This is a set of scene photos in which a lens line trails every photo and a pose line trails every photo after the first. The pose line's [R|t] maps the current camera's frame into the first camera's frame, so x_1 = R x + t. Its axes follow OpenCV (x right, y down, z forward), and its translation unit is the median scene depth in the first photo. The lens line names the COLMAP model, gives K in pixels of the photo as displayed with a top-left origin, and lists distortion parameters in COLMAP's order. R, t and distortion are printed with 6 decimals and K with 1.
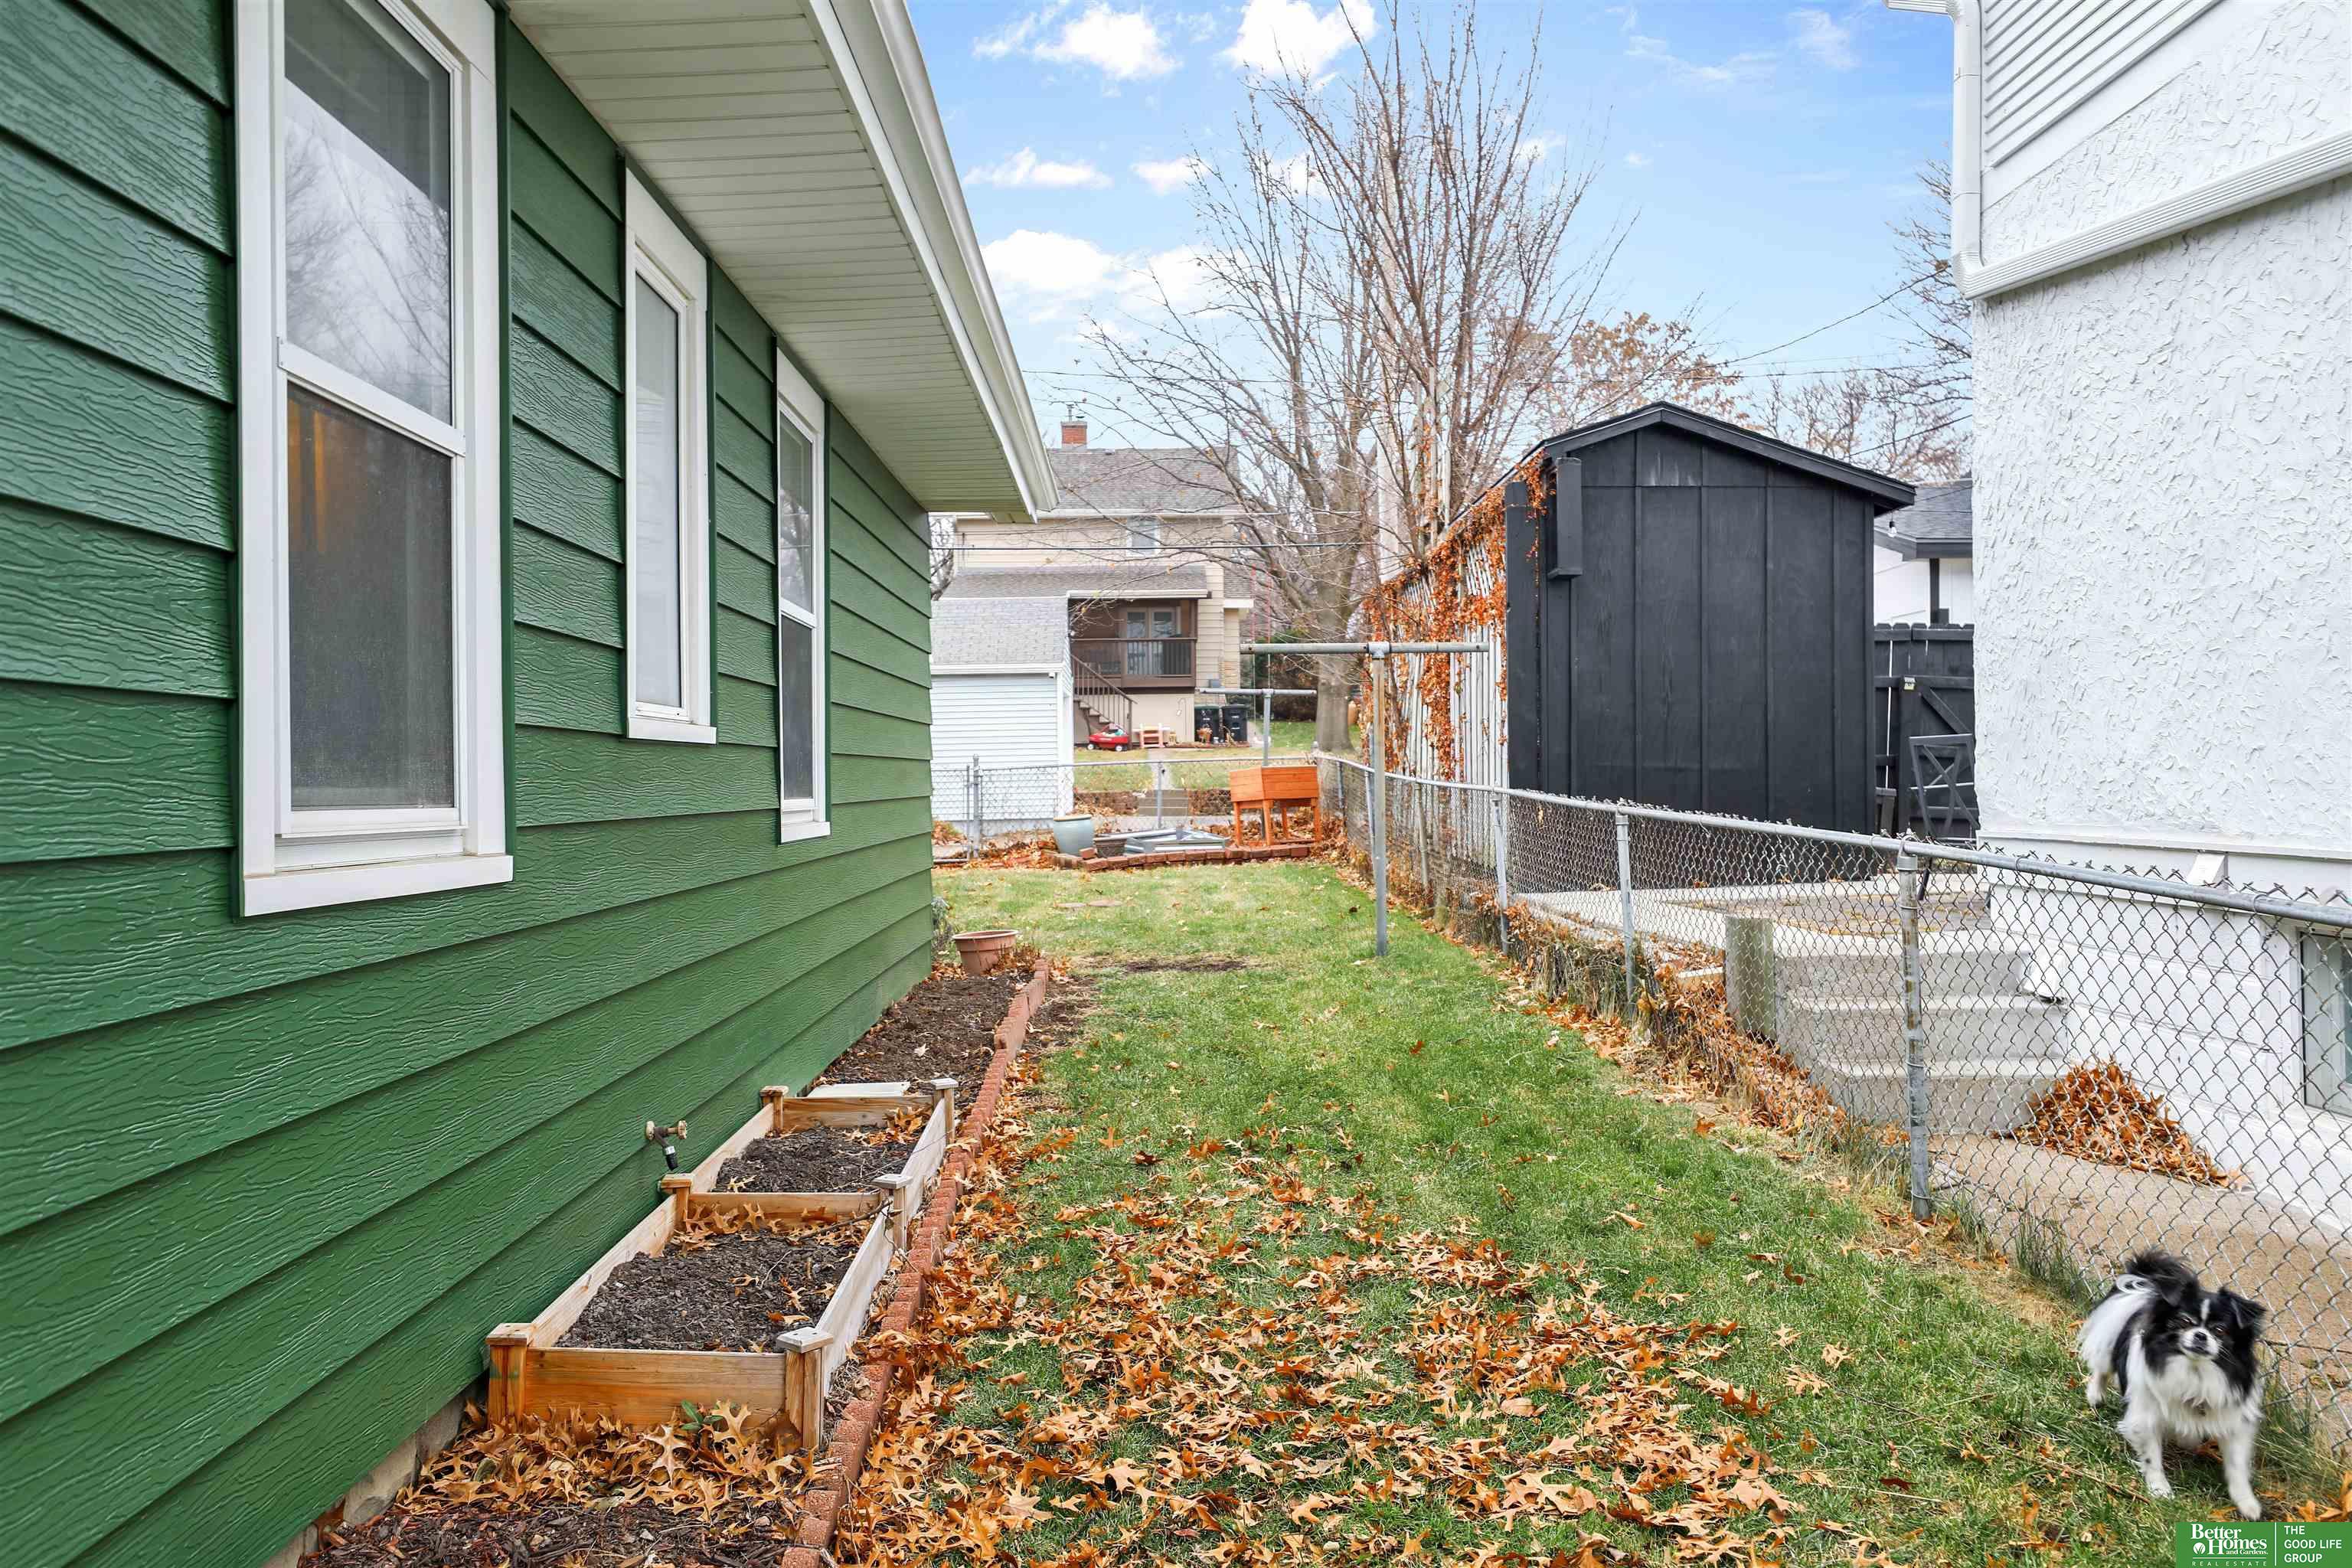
lens RADIAL K [[1867.1, 0, 1175.4], [0, 1867.1, 784.6], [0, 0, 1]] dist [-0.002319, 0.000000]
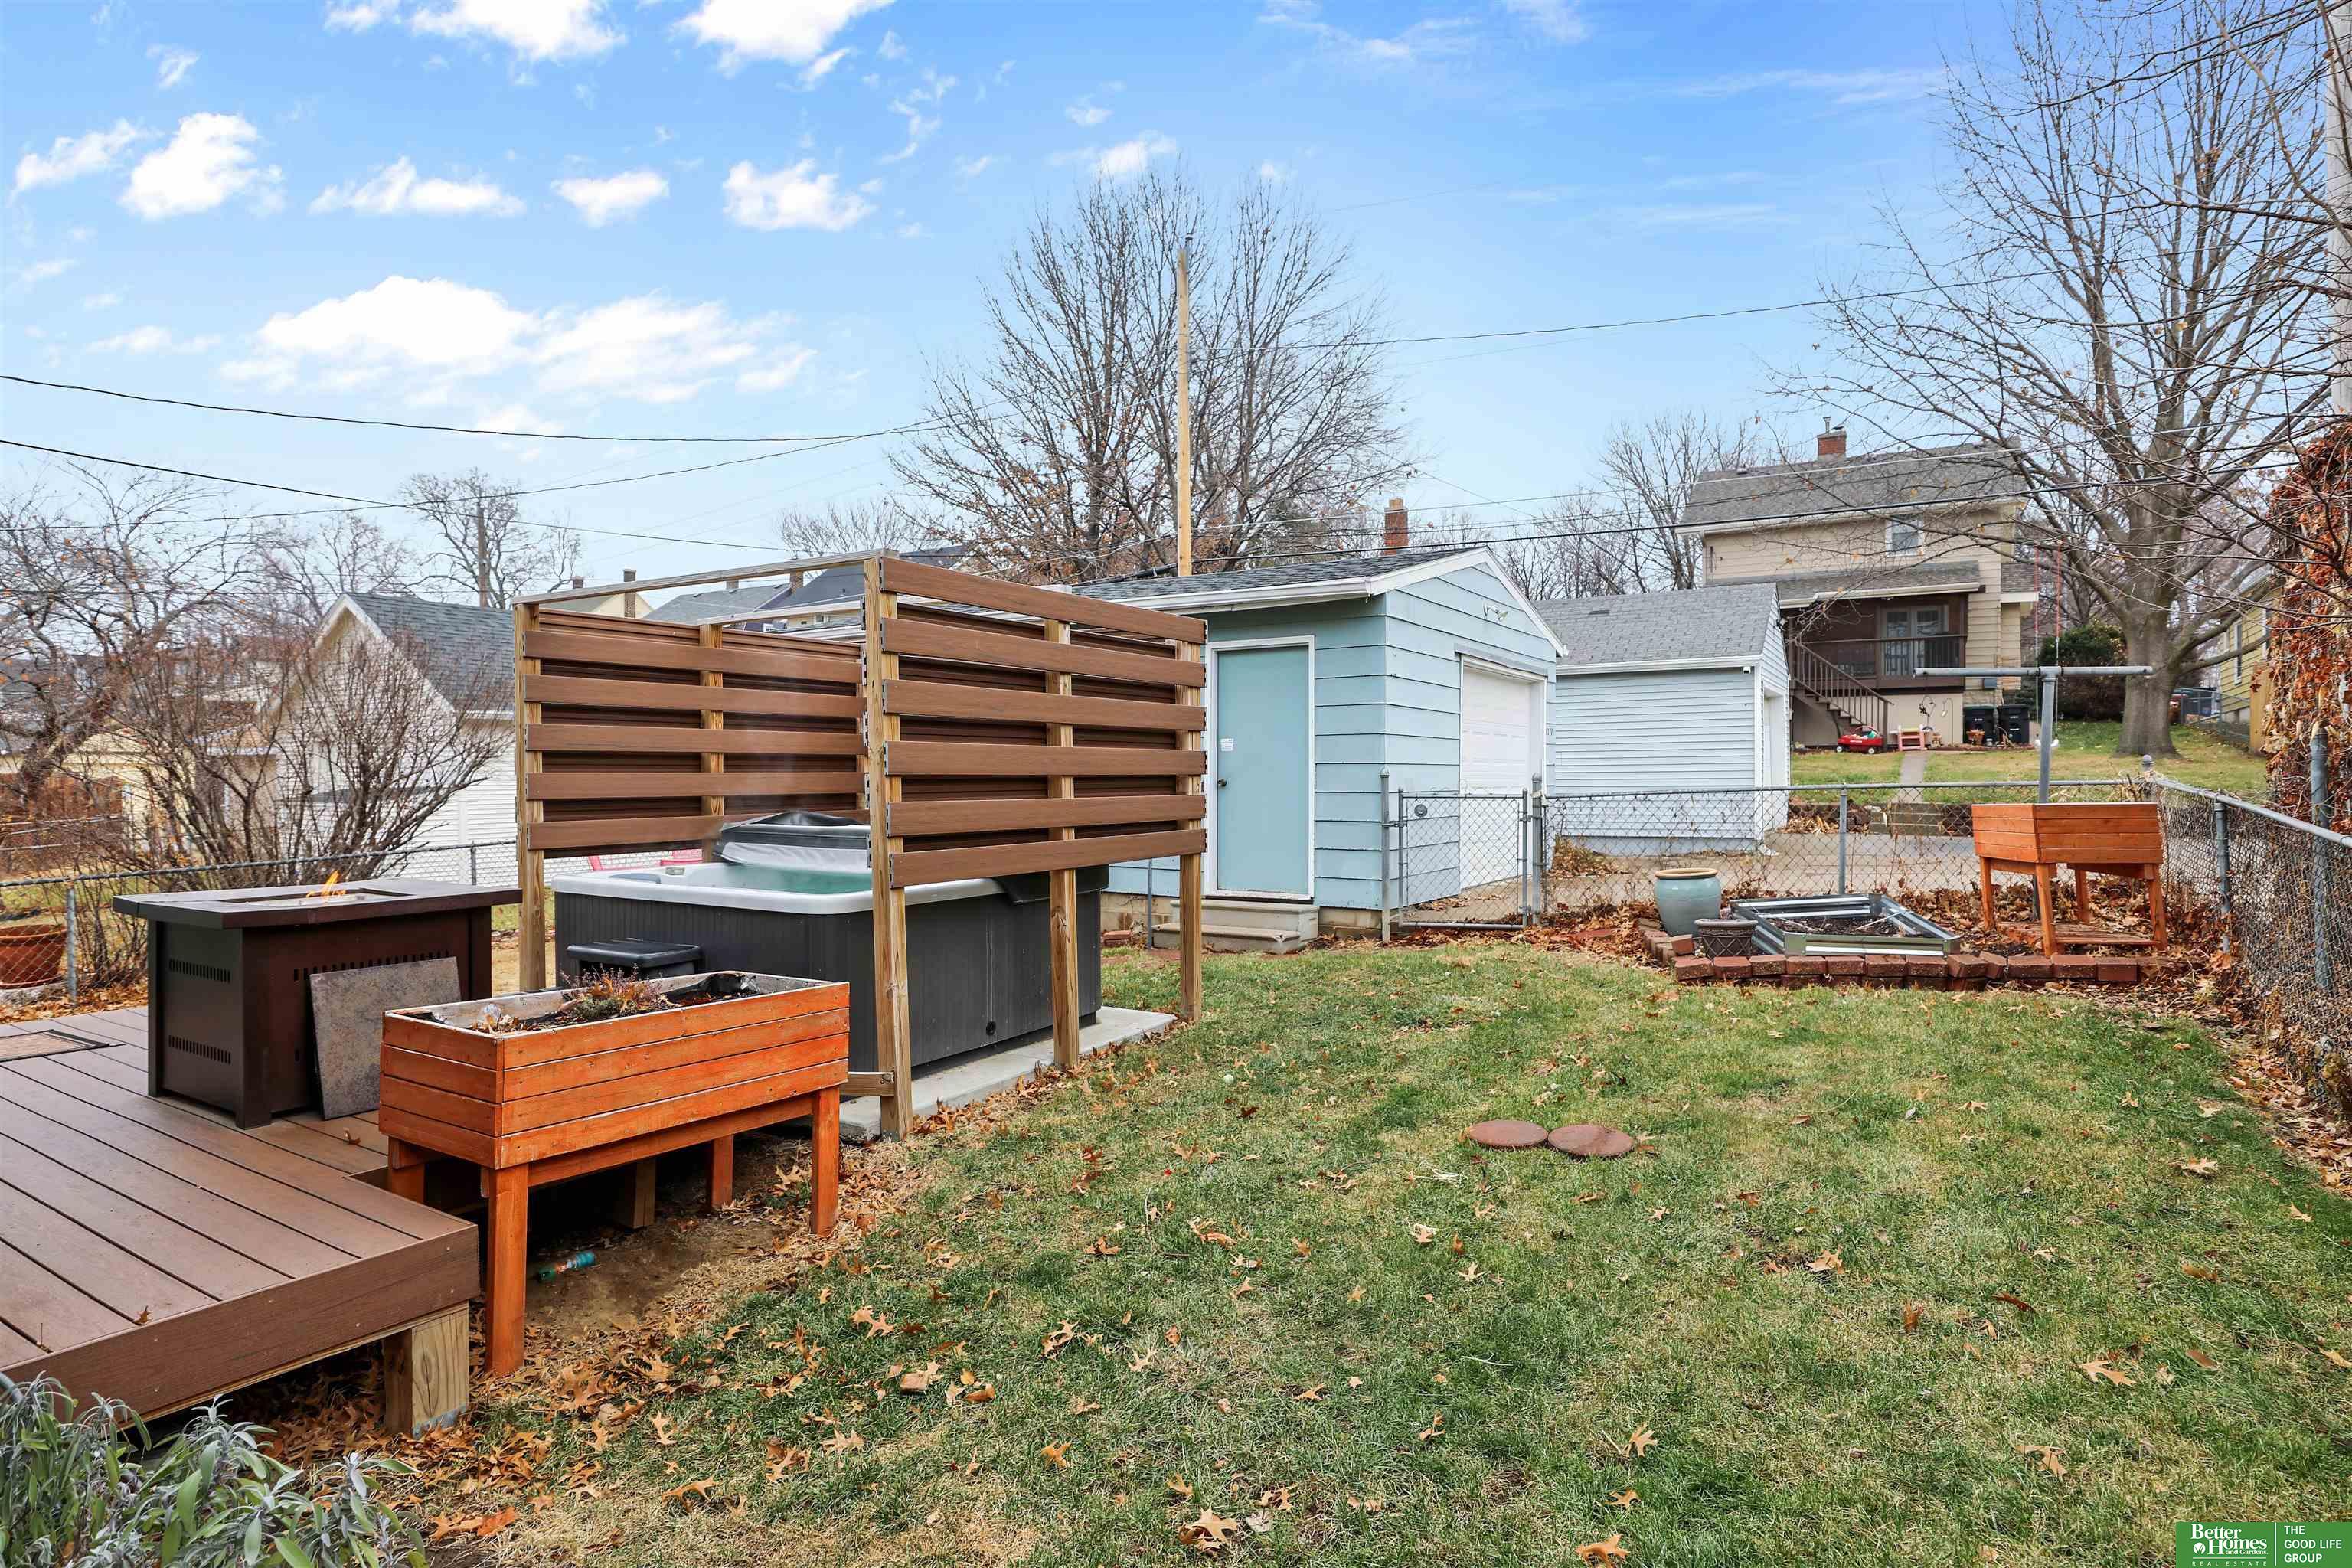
lens RADIAL K [[1248.5, 0, 1190.4], [0, 1248.5, 779.7], [0, 0, 1]] dist [-0.015118, 0.001474]
pose [[0.847009, 0.011580, -0.531452, 0.015213], [-0.007012, 0.999919, 0.010612, -0.009523], [0.531532, -0.005262, 0.847022, 0.285108]]
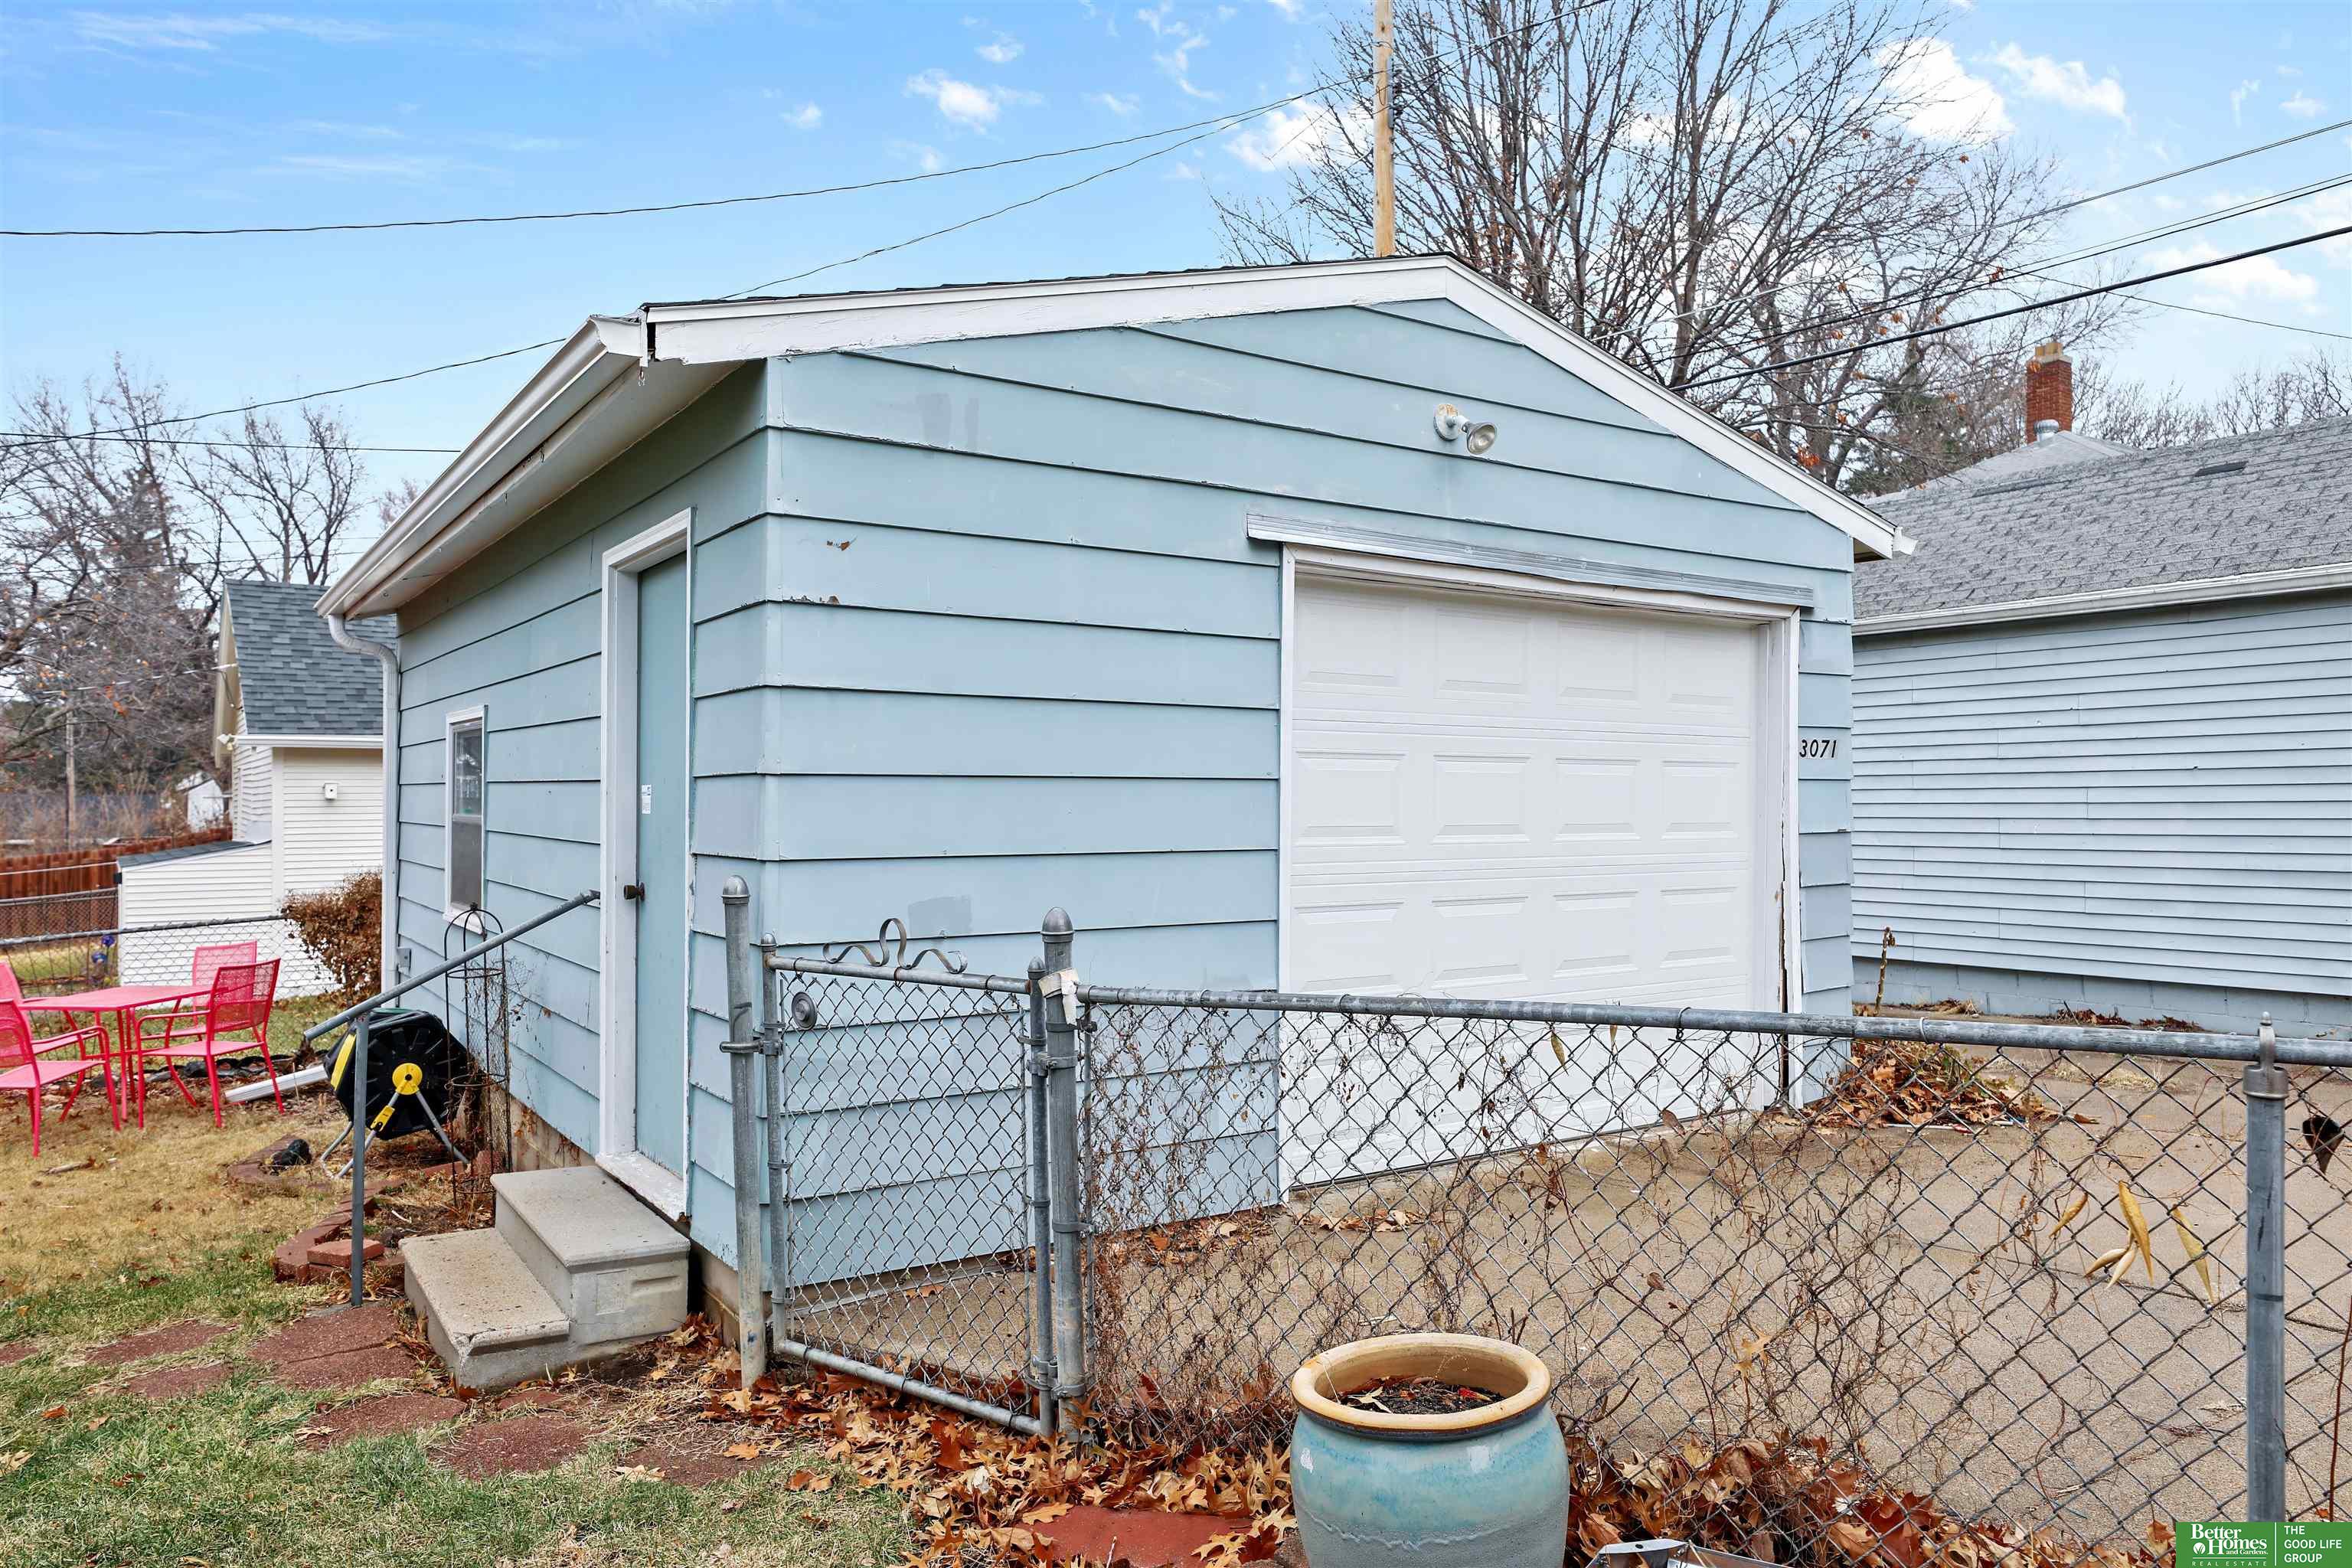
lens RADIAL K [[1571.7, 0, 1176.8], [0, 1571.7, 778.7], [0, 0, 1]] dist [0.007158, 0.002851]
pose [[0.546104, 0.001701, -0.837715, 0.020804], [-0.004773, 0.999988, -0.001081, -0.015687], [0.837703, 0.004589, 0.546106, 0.474231]]
